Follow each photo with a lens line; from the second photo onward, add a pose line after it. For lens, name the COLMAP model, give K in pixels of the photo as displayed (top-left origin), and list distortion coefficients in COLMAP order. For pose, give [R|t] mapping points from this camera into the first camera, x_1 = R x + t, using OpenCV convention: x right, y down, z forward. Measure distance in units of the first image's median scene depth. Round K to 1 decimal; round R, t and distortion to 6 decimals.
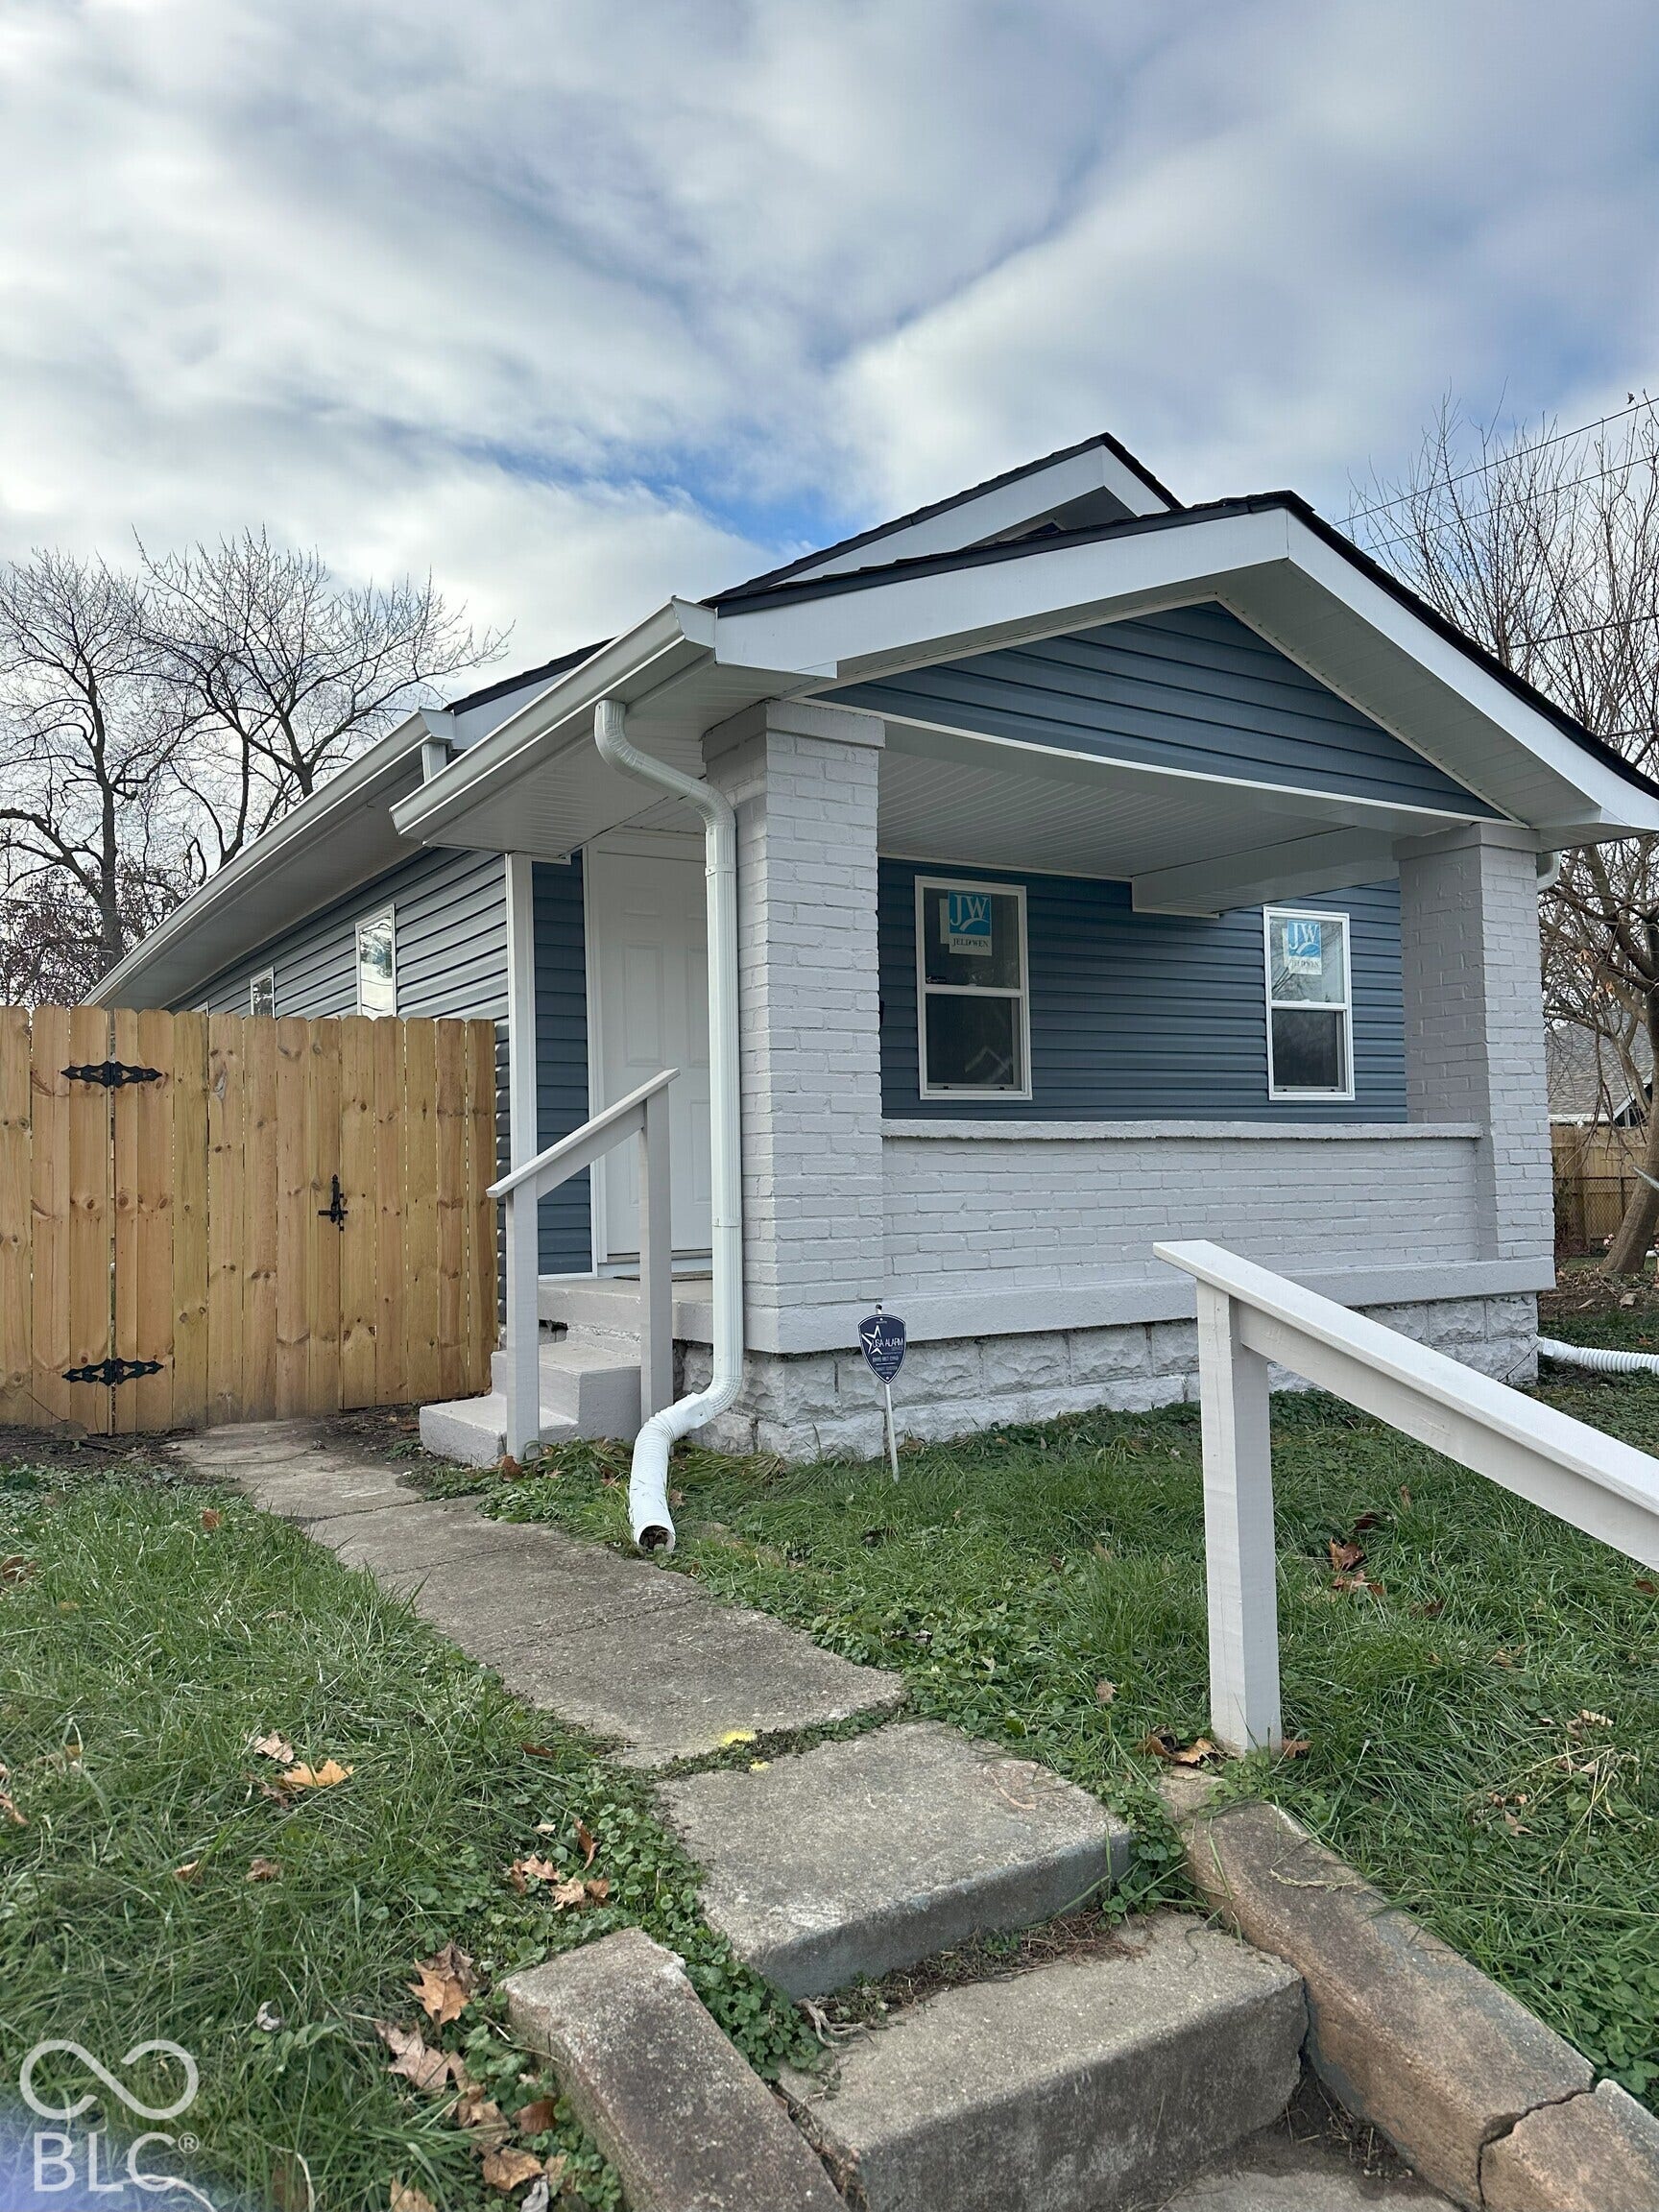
lens RADIAL K [[1559.2, 0, 862.4], [0, 1559.2, 1088.3], [0, 0, 1]] dist [0.098259, -0.062304]
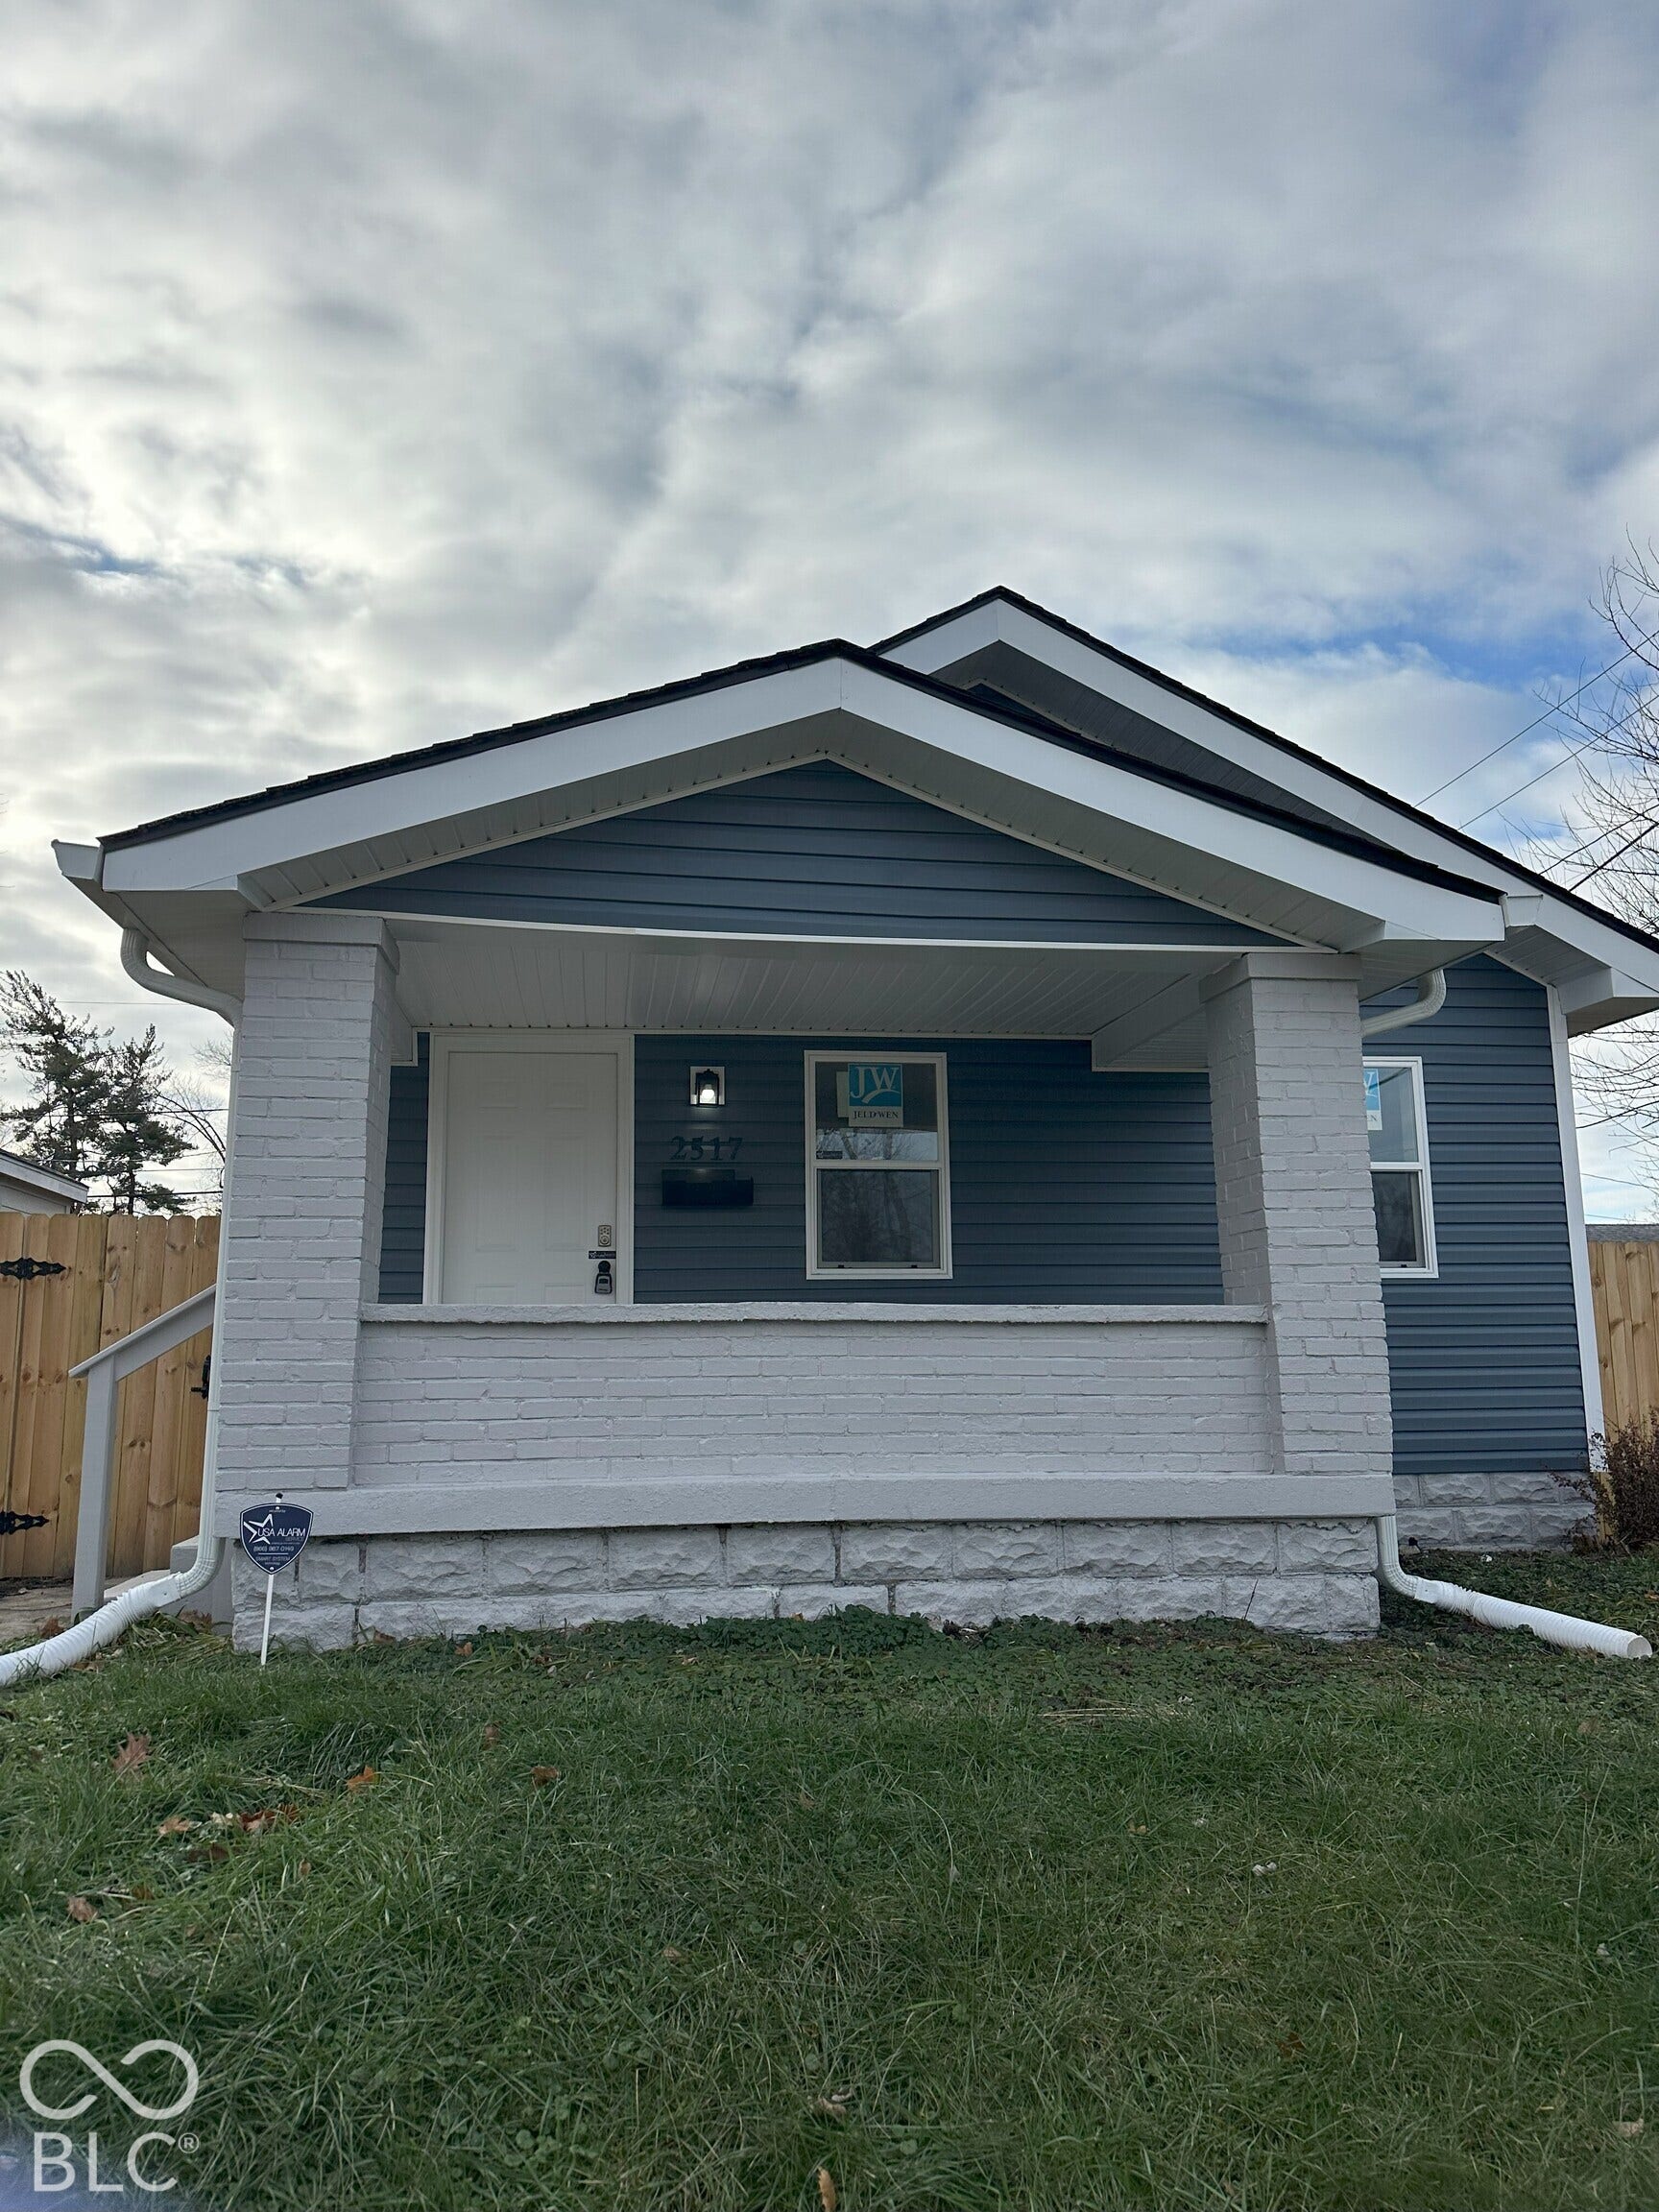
lens RADIAL K [[1559.2, 0, 909.8], [0, 1559.2, 1087.6], [0, 0, 1]] dist [0.098259, -0.062304]
pose [[0.905425, -0.058795, -0.420414, 0.647587], [0.011196, 0.993325, -0.114805, 0.001320], [0.424358, 0.099240, 0.900040, 0.181133]]
